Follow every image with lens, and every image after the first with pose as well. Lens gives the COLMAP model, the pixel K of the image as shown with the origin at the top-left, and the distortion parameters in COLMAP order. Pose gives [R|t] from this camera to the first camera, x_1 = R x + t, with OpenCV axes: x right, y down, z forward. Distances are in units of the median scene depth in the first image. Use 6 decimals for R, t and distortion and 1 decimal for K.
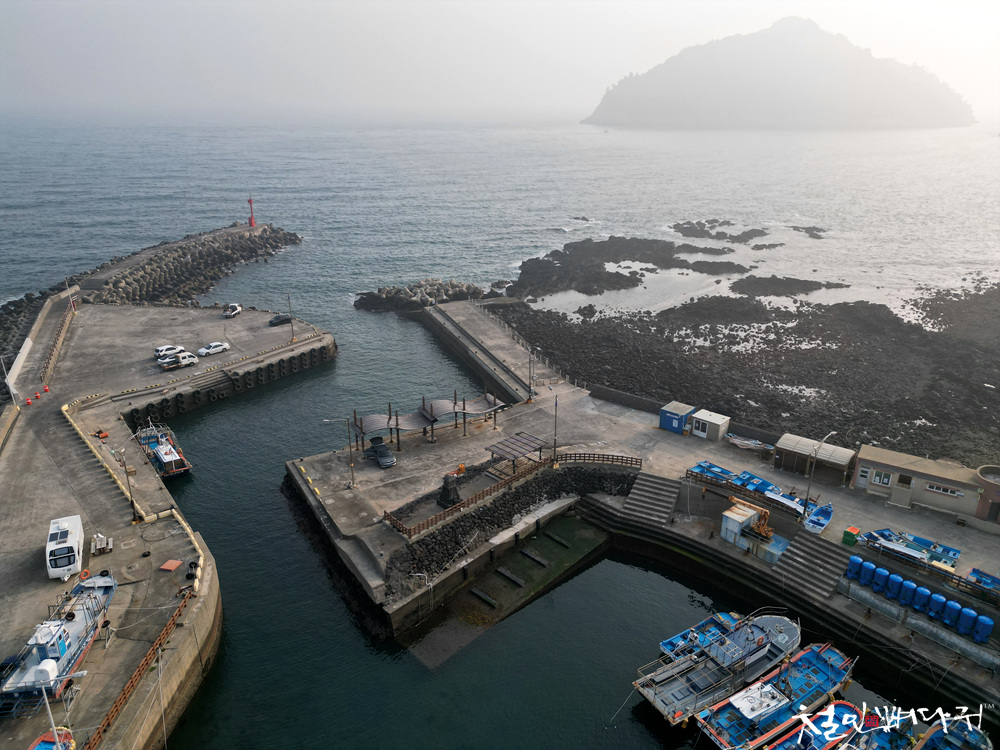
lens RADIAL K [[693.6, 0, 500.0], [0, 693.6, 375.0], [0, 0, 1]] dist [0.007362, 0.004344]
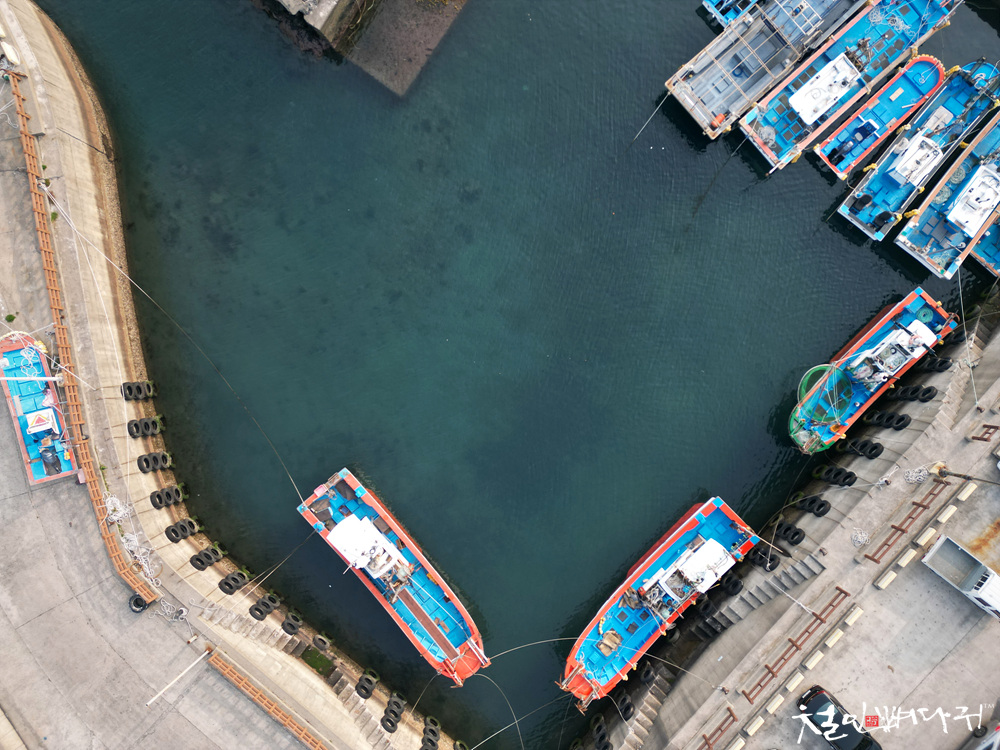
lens RADIAL K [[693.6, 0, 500.0], [0, 693.6, 375.0], [0, 0, 1]] dist [0.007362, 0.004344]
pose [[0.985989, -0.166124, -0.015139, -0.031929], [0.071688, 0.340035, 0.937676, -0.181847], [-0.150623, -0.925624, 0.347180, 0.457351]]
